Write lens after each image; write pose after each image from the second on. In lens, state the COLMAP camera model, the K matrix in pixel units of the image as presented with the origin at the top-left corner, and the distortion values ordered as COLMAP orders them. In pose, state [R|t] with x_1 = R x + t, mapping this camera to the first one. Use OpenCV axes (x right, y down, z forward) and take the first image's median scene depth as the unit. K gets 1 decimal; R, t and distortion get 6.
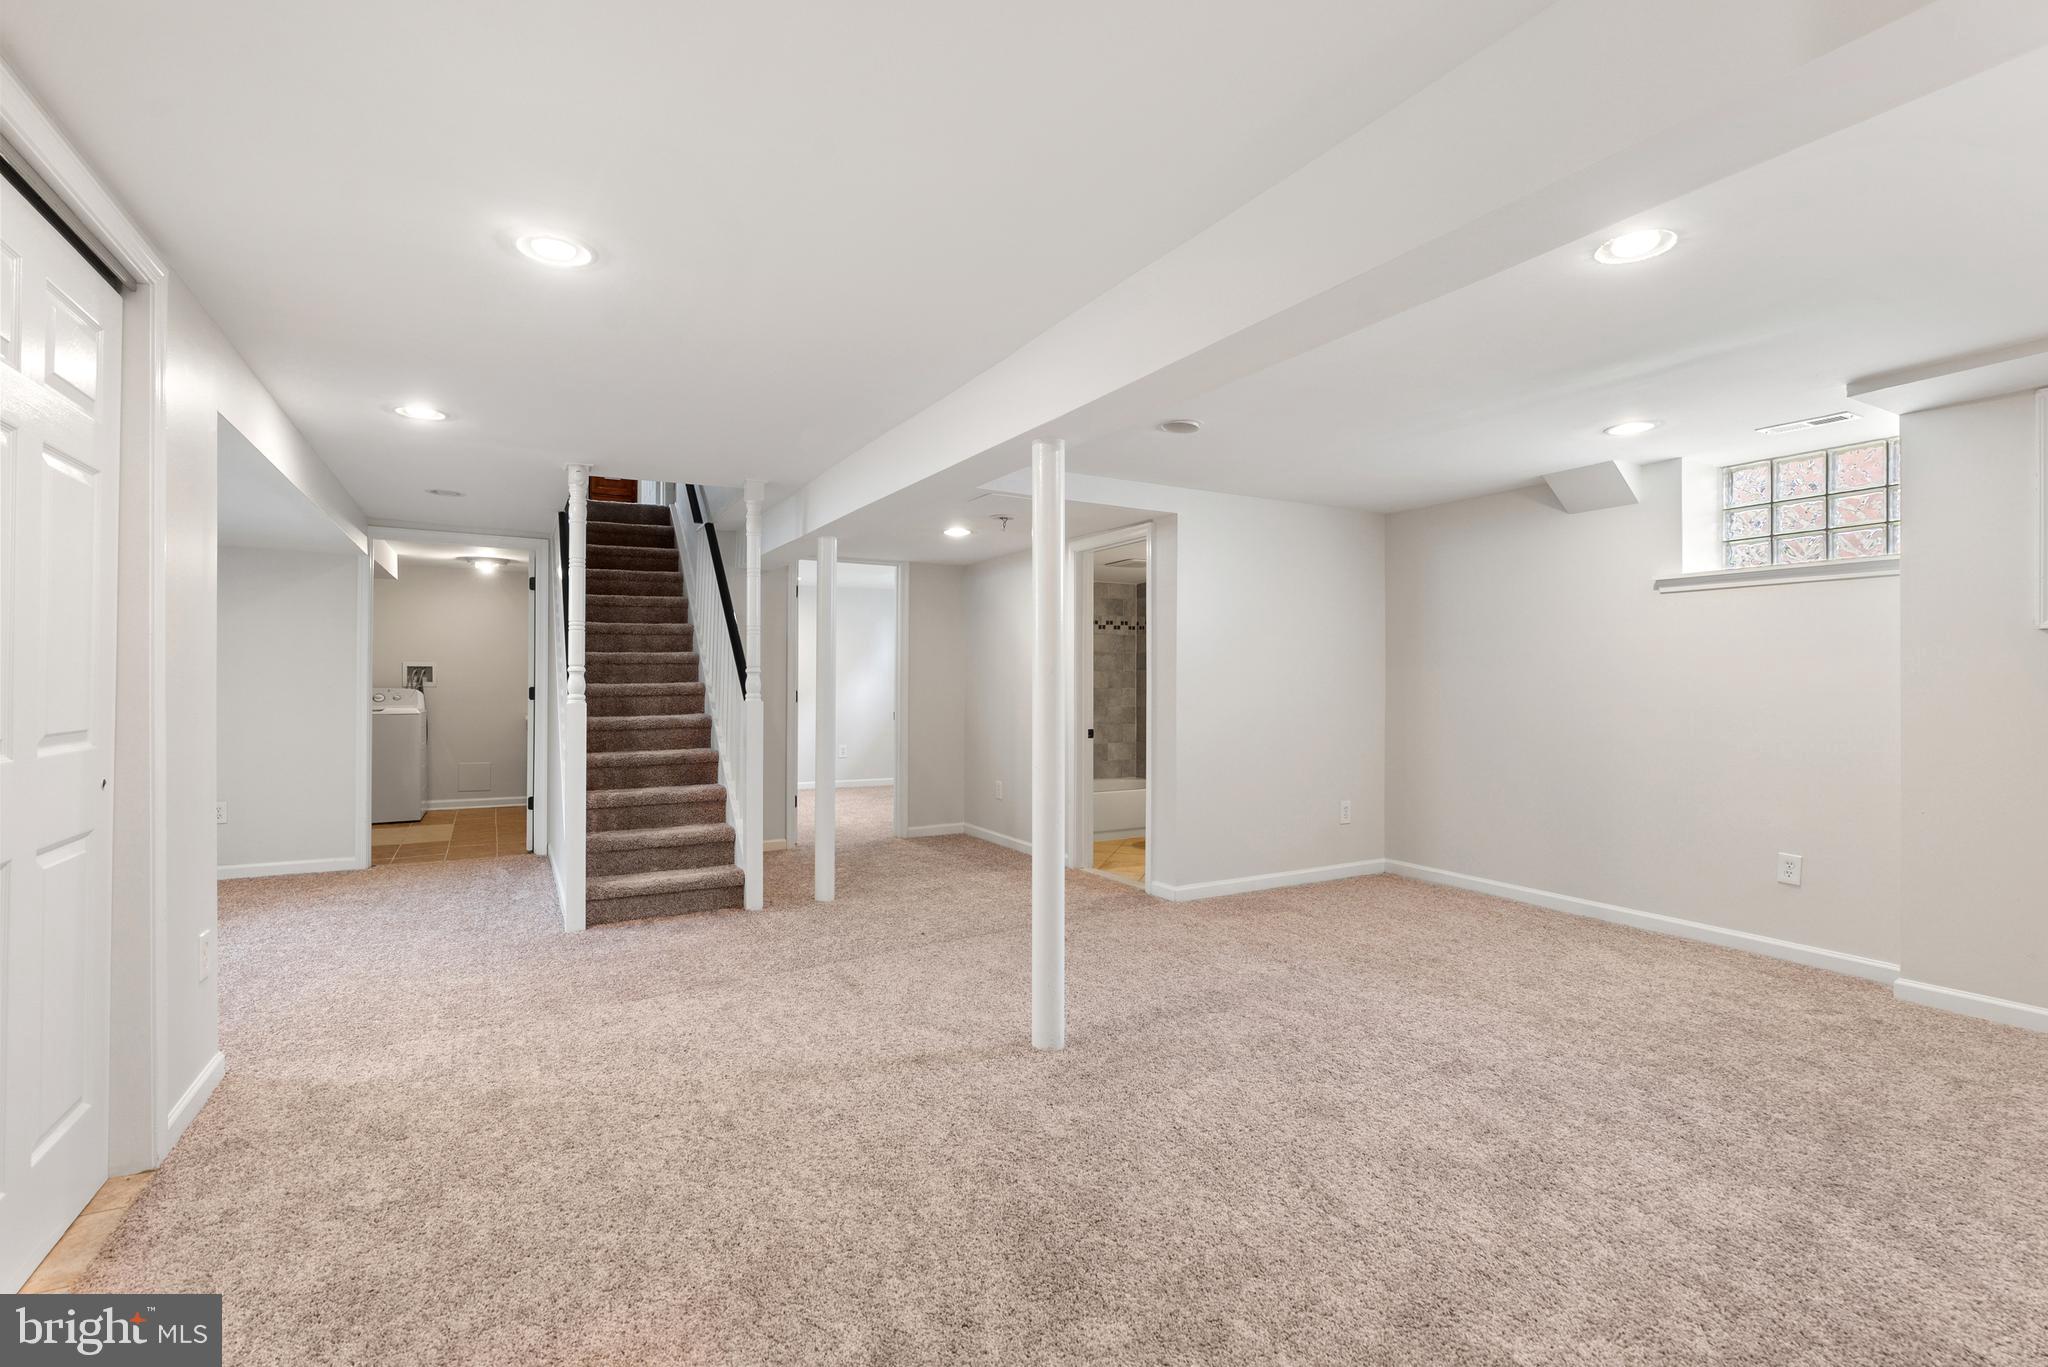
lens RADIAL K [[942.1, 0, 1018.9], [0, 942.1, 681.1], [0, 0, 1]] dist [0.001805, 0.002487]
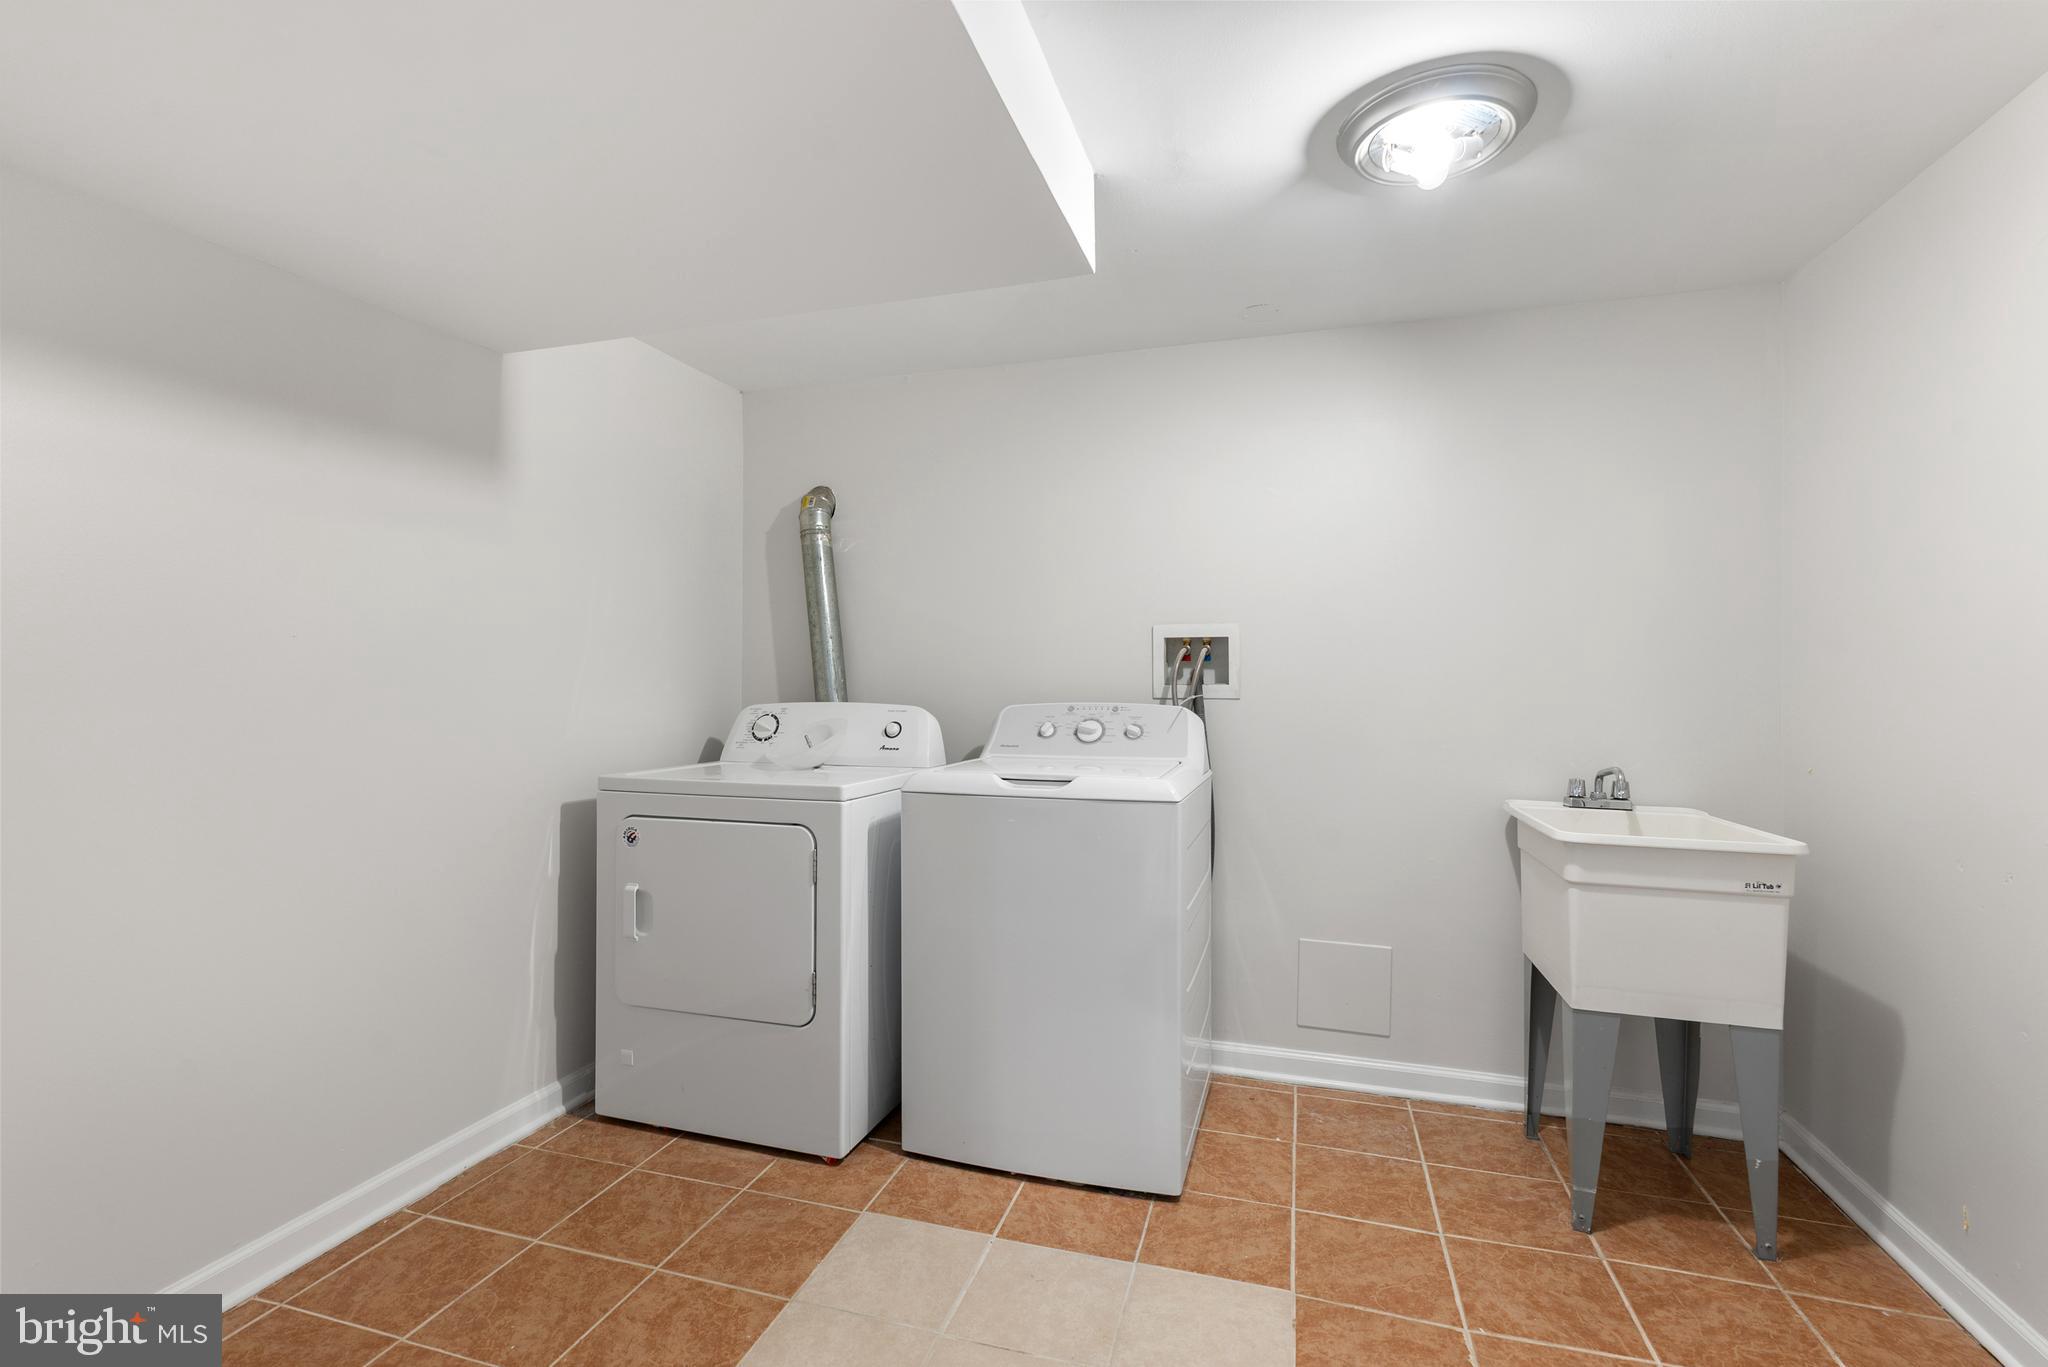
lens RADIAL K [[942.1, 0, 1018.6], [0, 942.1, 685.4], [0, 0, 1]] dist [0.001805, 0.002487]
pose [[0.704441, 0.004745, -0.709746, -0.445797], [0.000682, 0.999973, 0.007362, -0.001232], [0.709762, -0.005670, 0.704419, 0.725456]]
